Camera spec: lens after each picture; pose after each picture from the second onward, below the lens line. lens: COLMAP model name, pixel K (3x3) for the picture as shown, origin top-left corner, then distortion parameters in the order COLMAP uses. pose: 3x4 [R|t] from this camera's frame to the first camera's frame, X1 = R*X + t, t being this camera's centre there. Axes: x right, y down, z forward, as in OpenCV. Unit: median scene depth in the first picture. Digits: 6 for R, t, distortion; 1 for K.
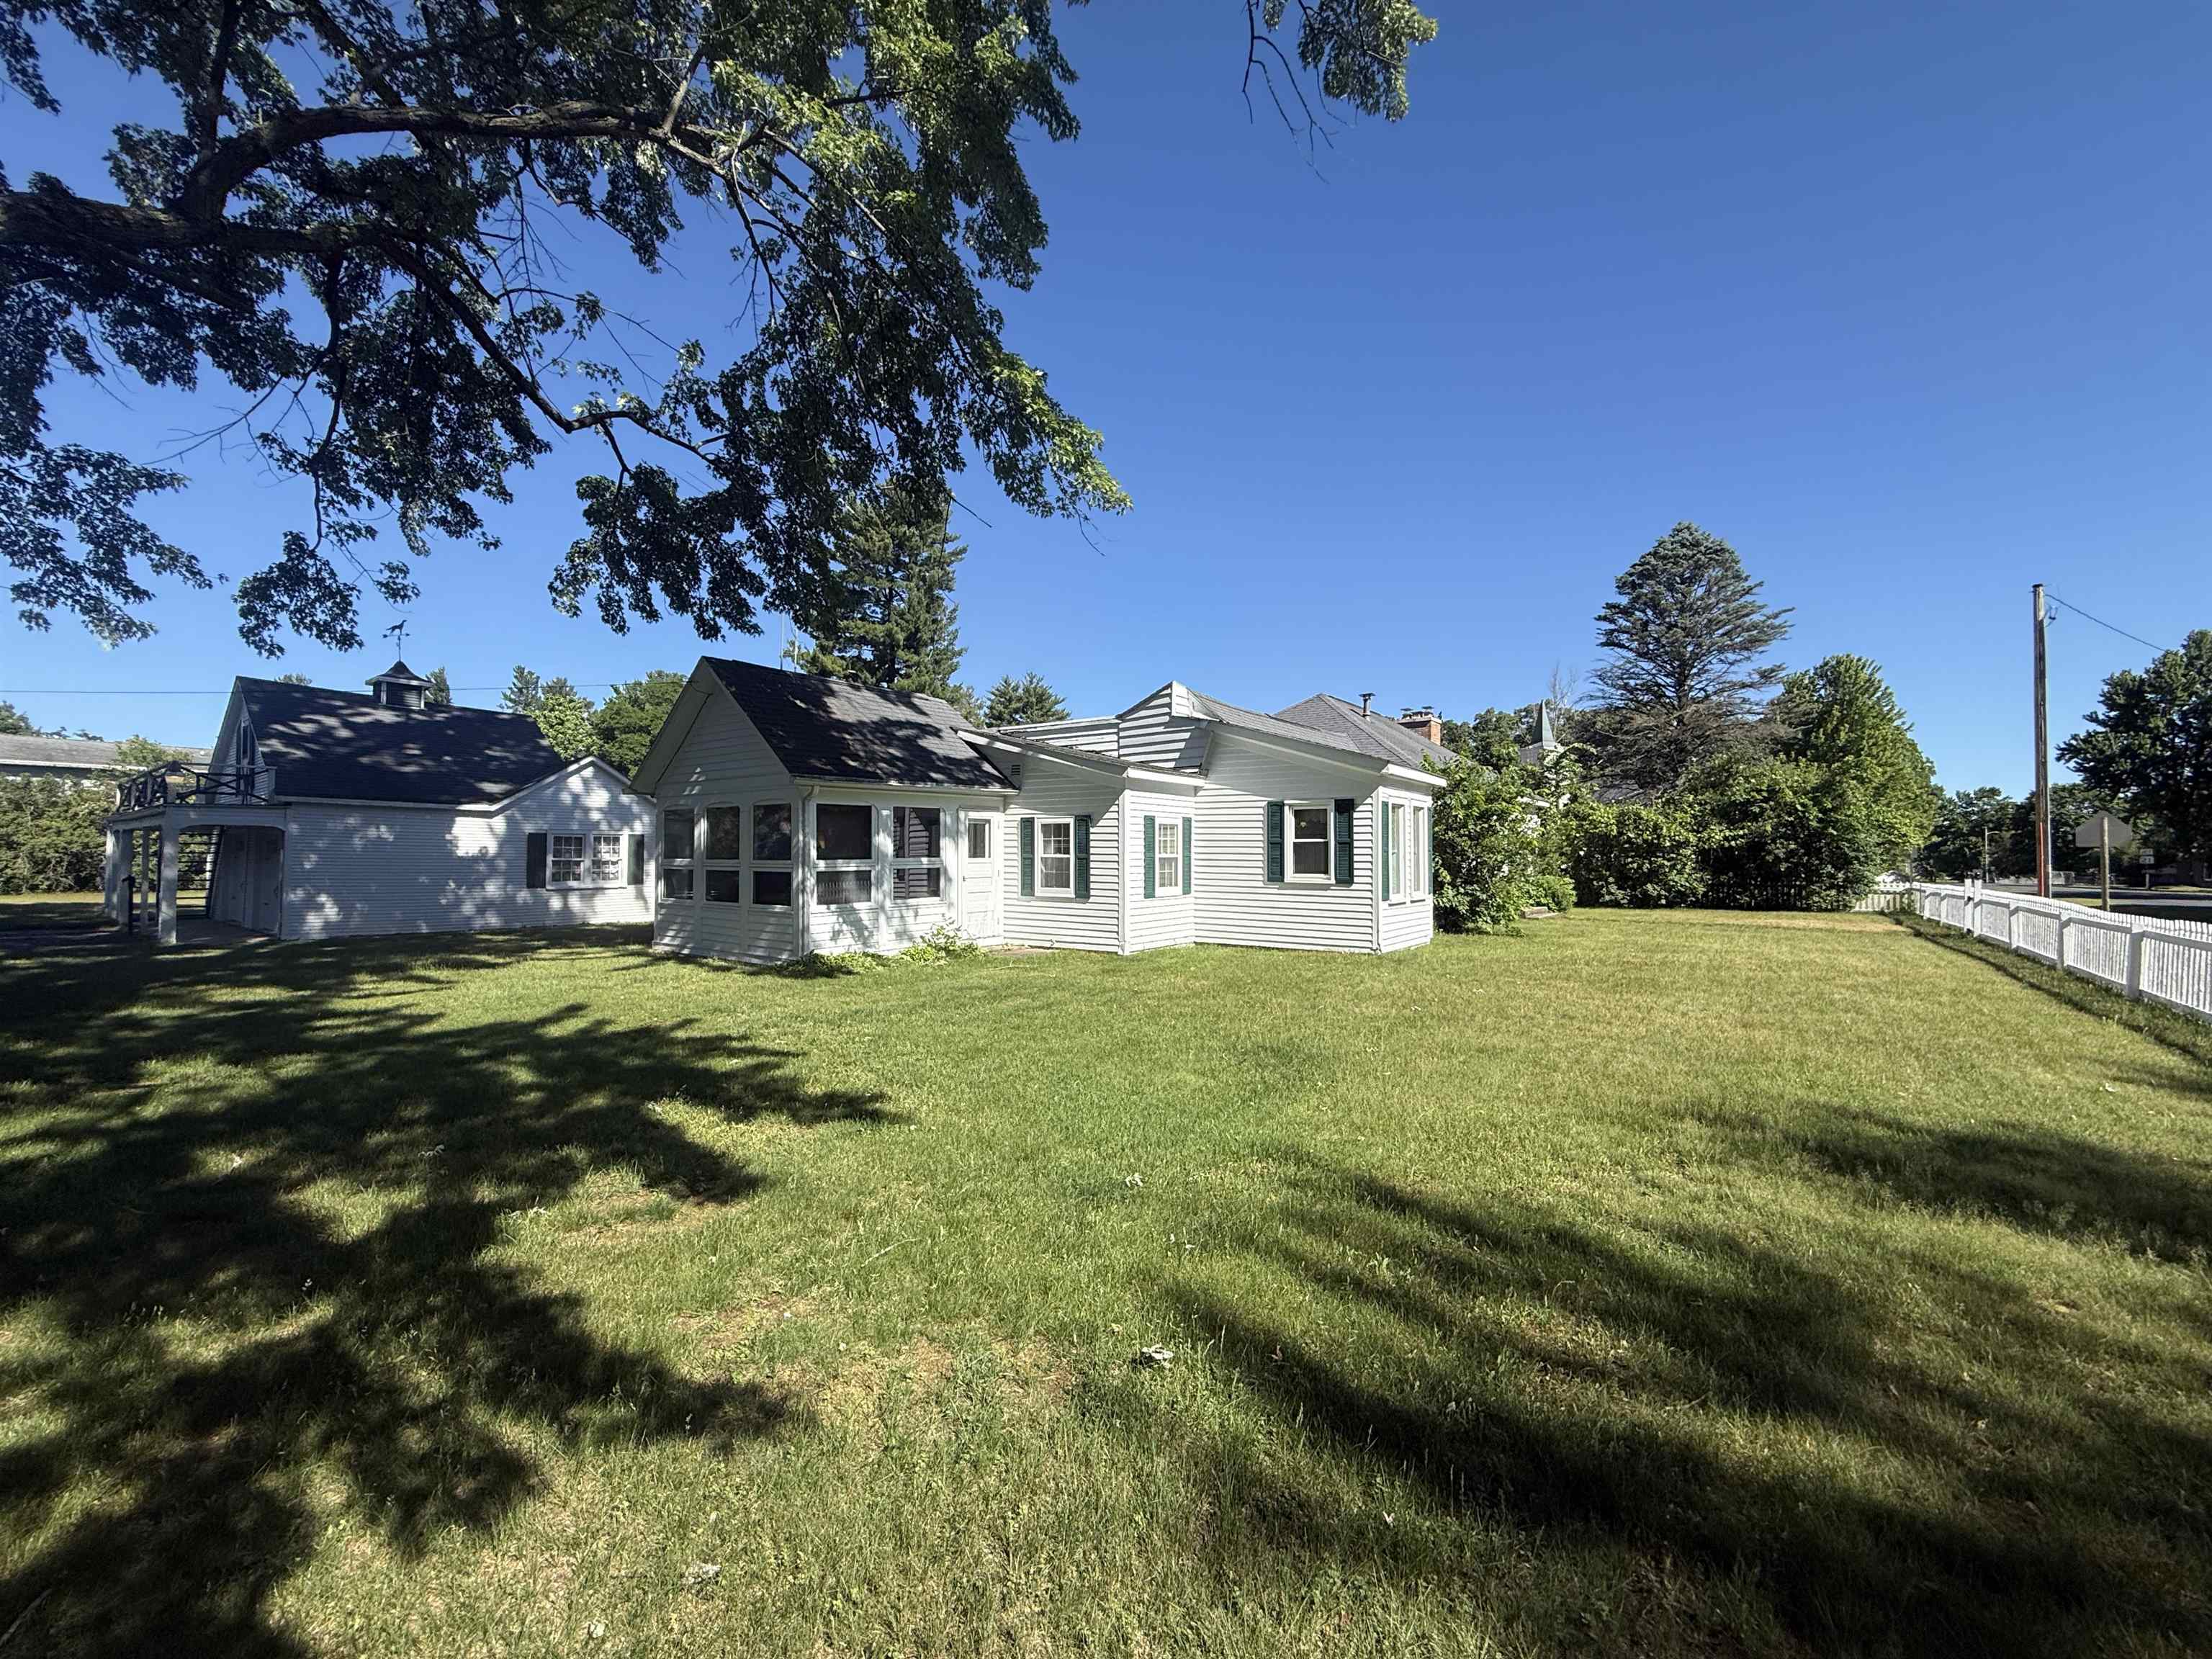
lens RADIAL K [[882.2, 0, 1109.3], [0, 882.2, 831.9], [0, 0, 1]] dist [-0.002595, 0.001441]
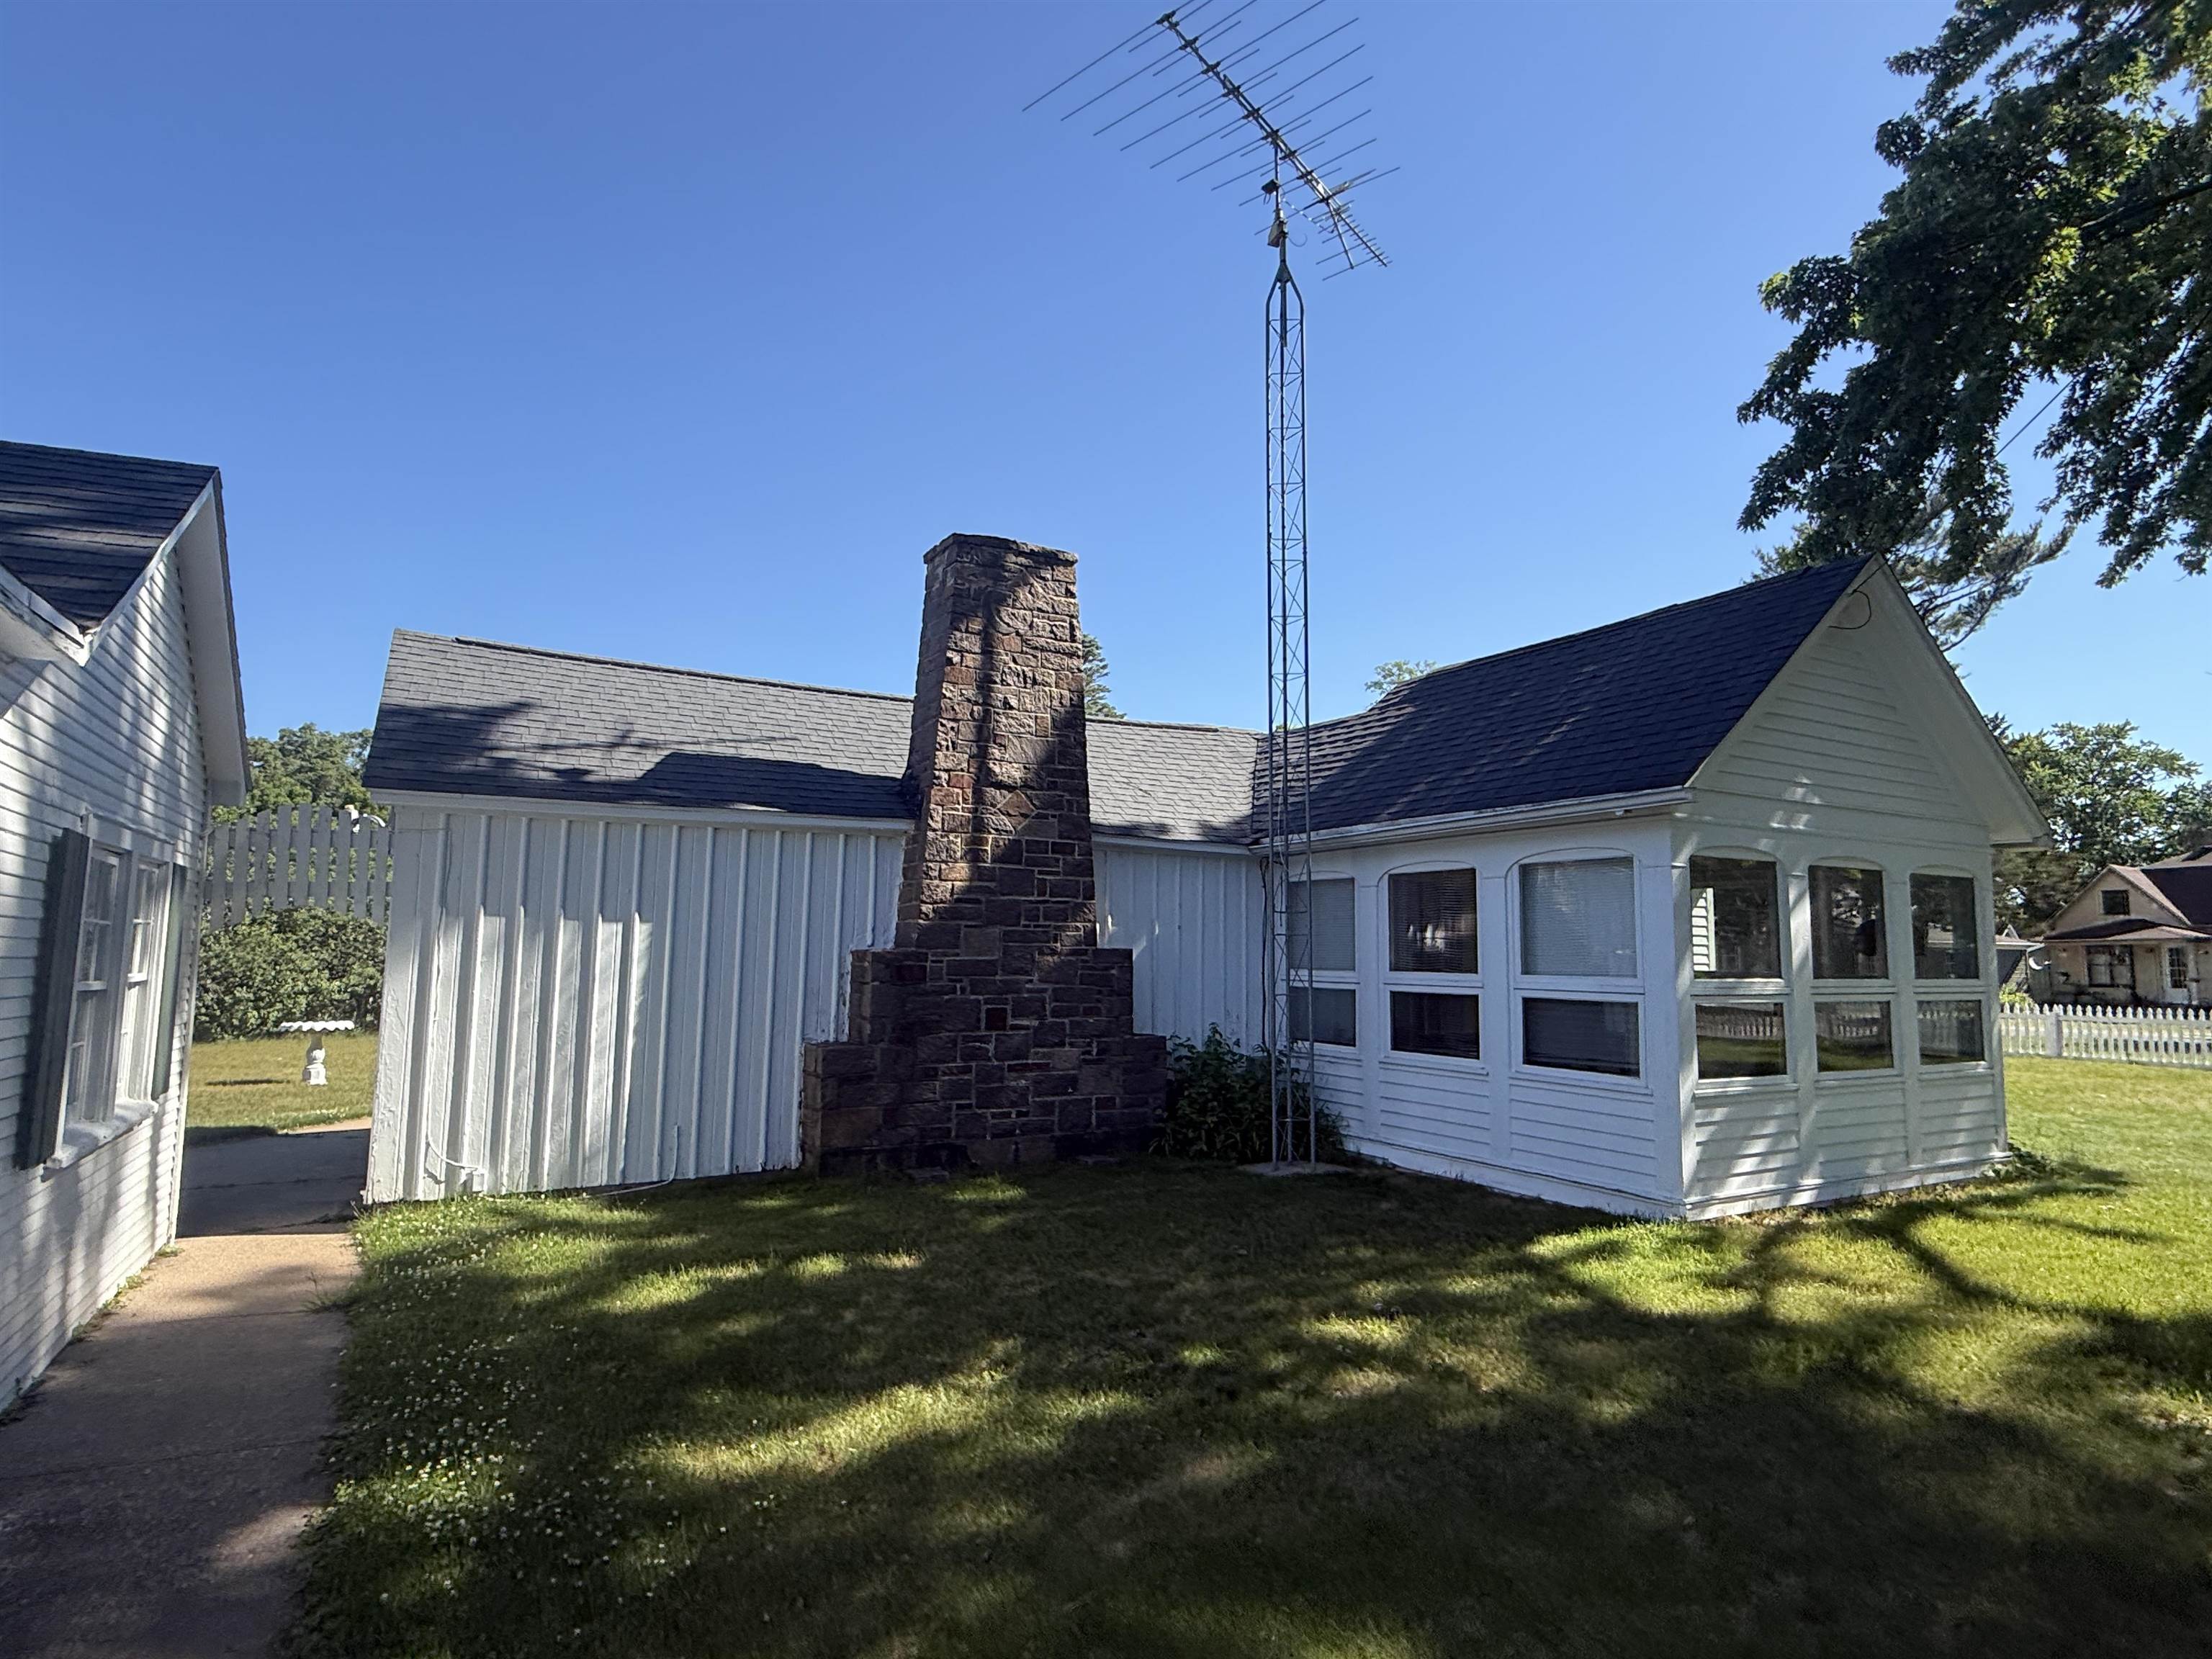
lens RADIAL K [[1193.4, 0, 1102.1], [0, 1193.4, 836.2], [0, 0, 1]] dist [0.001555, -0.001876]
pose [[0.396047, 0.094178, 0.913388, -0.796269], [-0.031512, 0.995534, -0.088984, 0.016994], [-0.917689, 0.006459, 0.397246, 0.747549]]
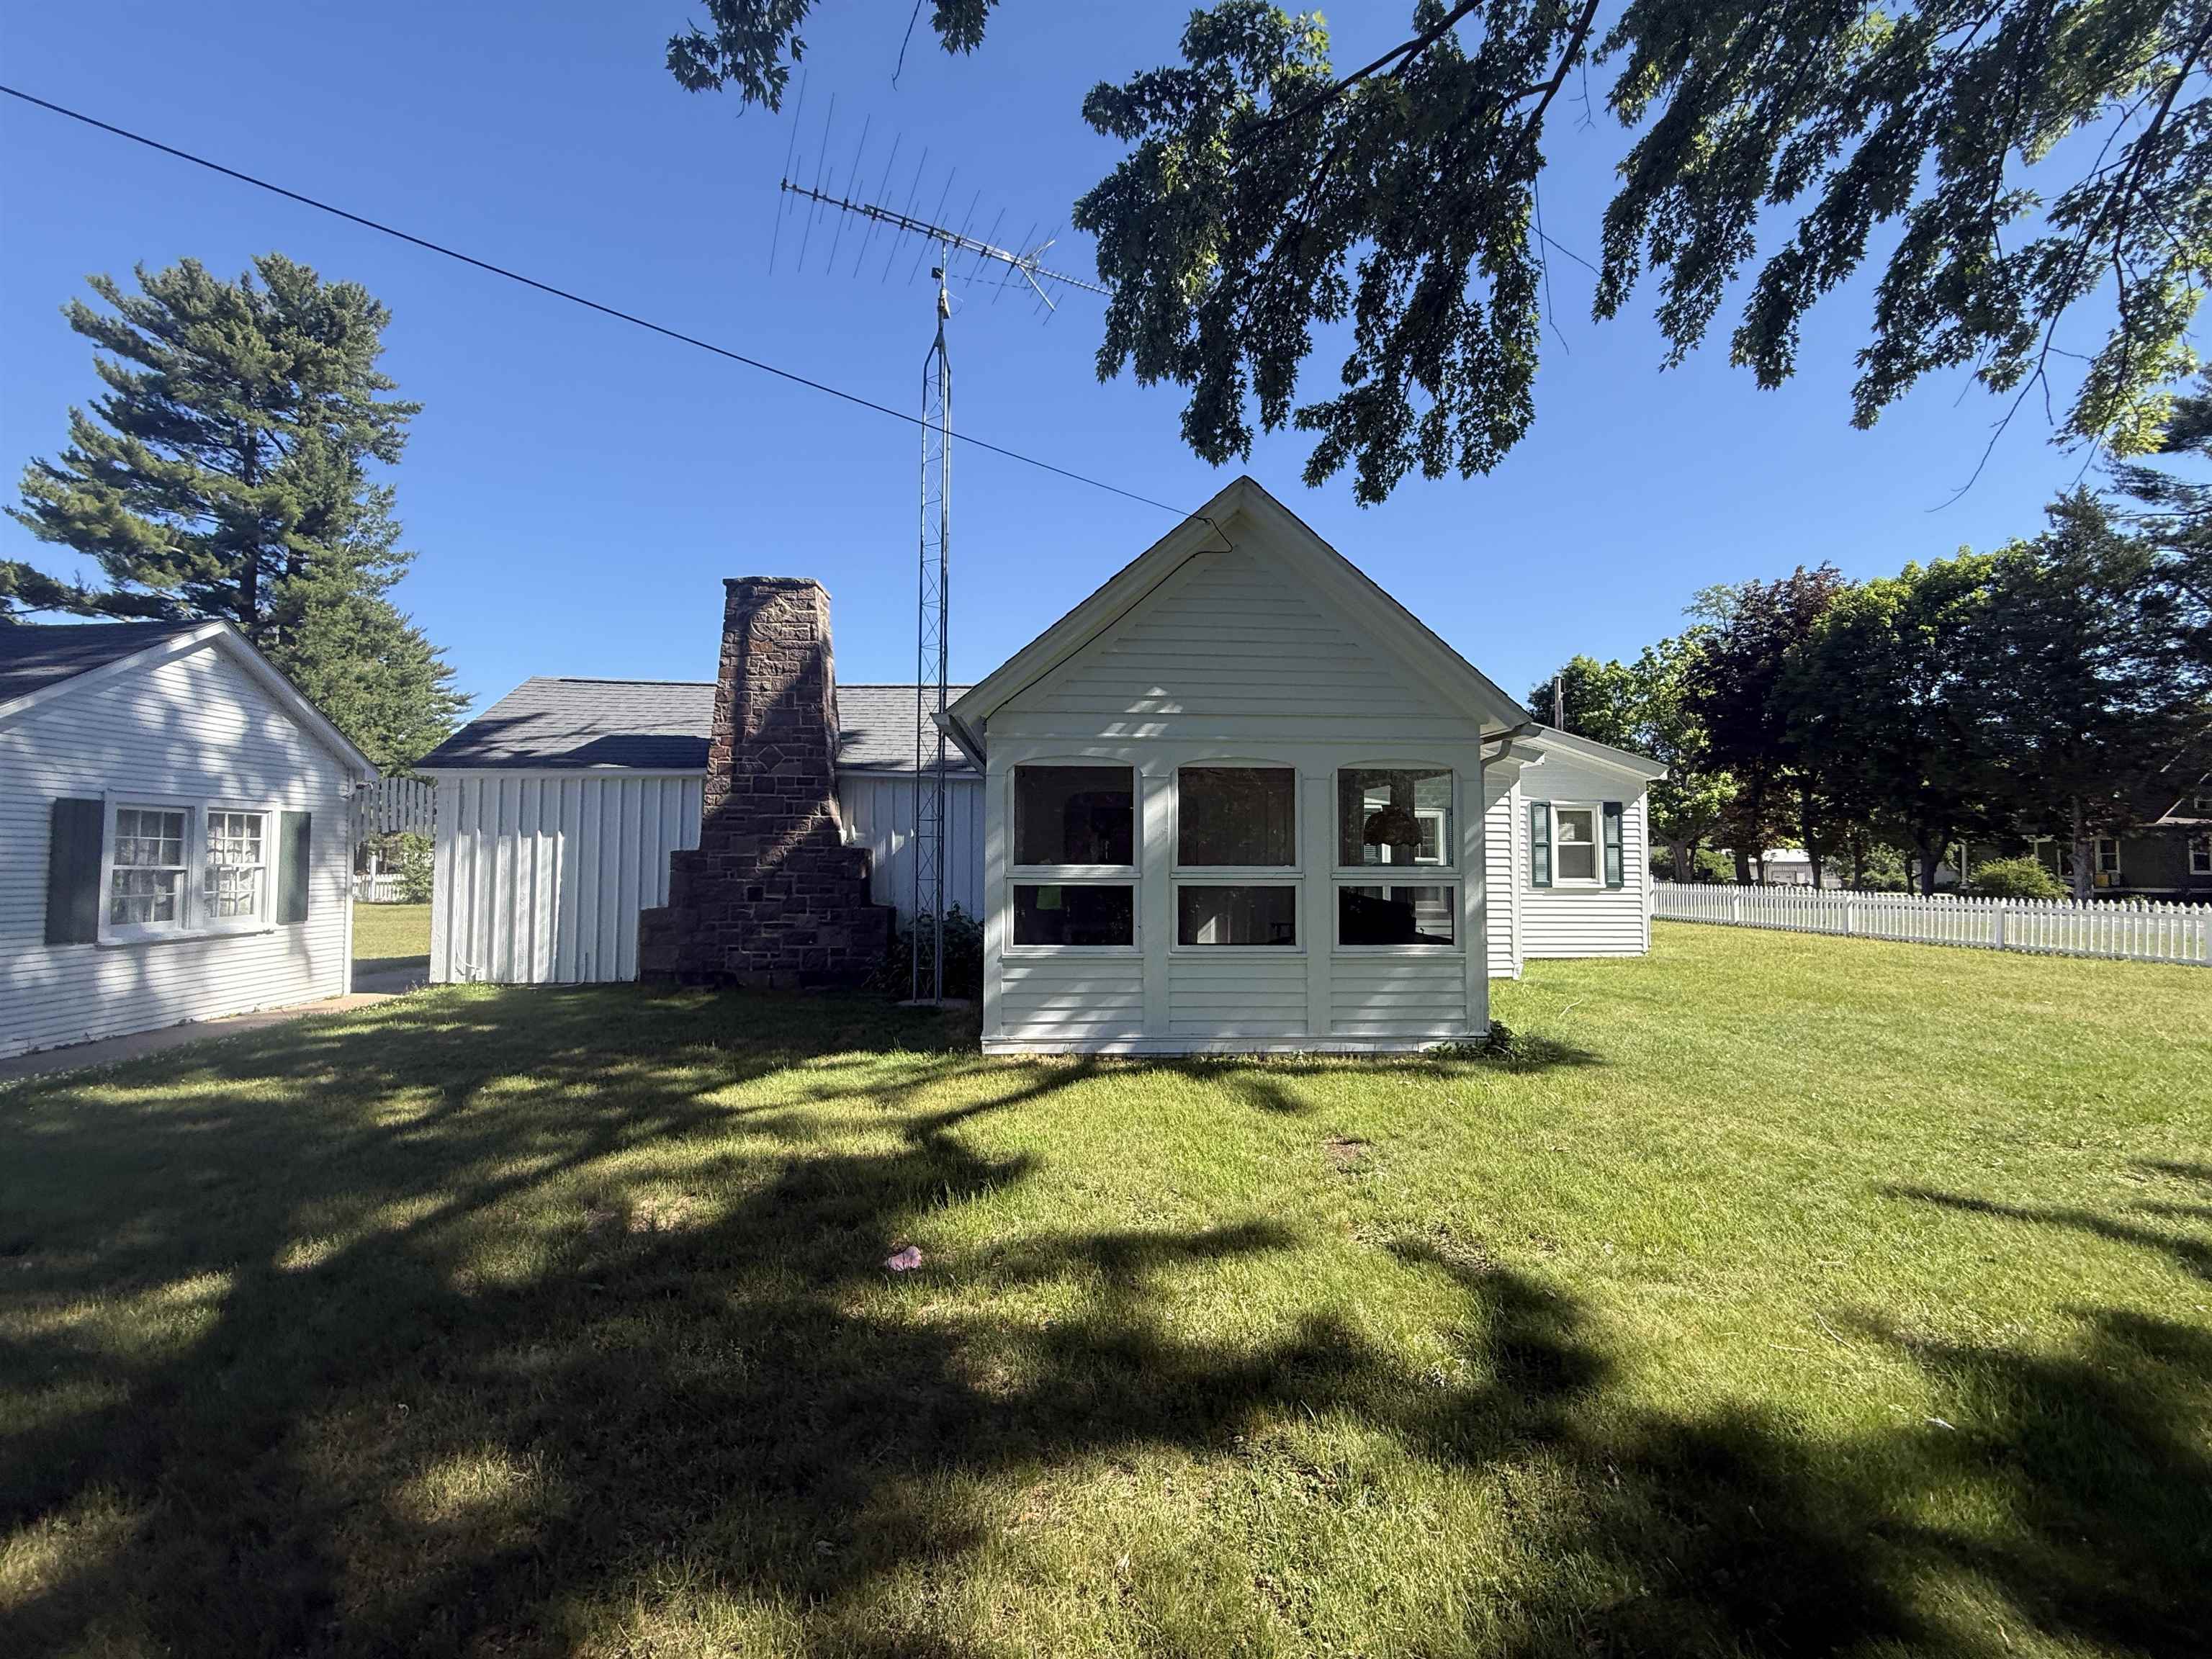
lens RADIAL K [[882.2, 0, 1103.8], [0, 882.2, 828.9], [0, 0, 1]] dist [-0.002595, 0.001441]
pose [[0.766997, 0.023847, 0.641207, -0.562085], [-0.018243, 0.999716, -0.015357, 0.012991], [-0.641391, 0.000081, 0.767214, 0.430085]]
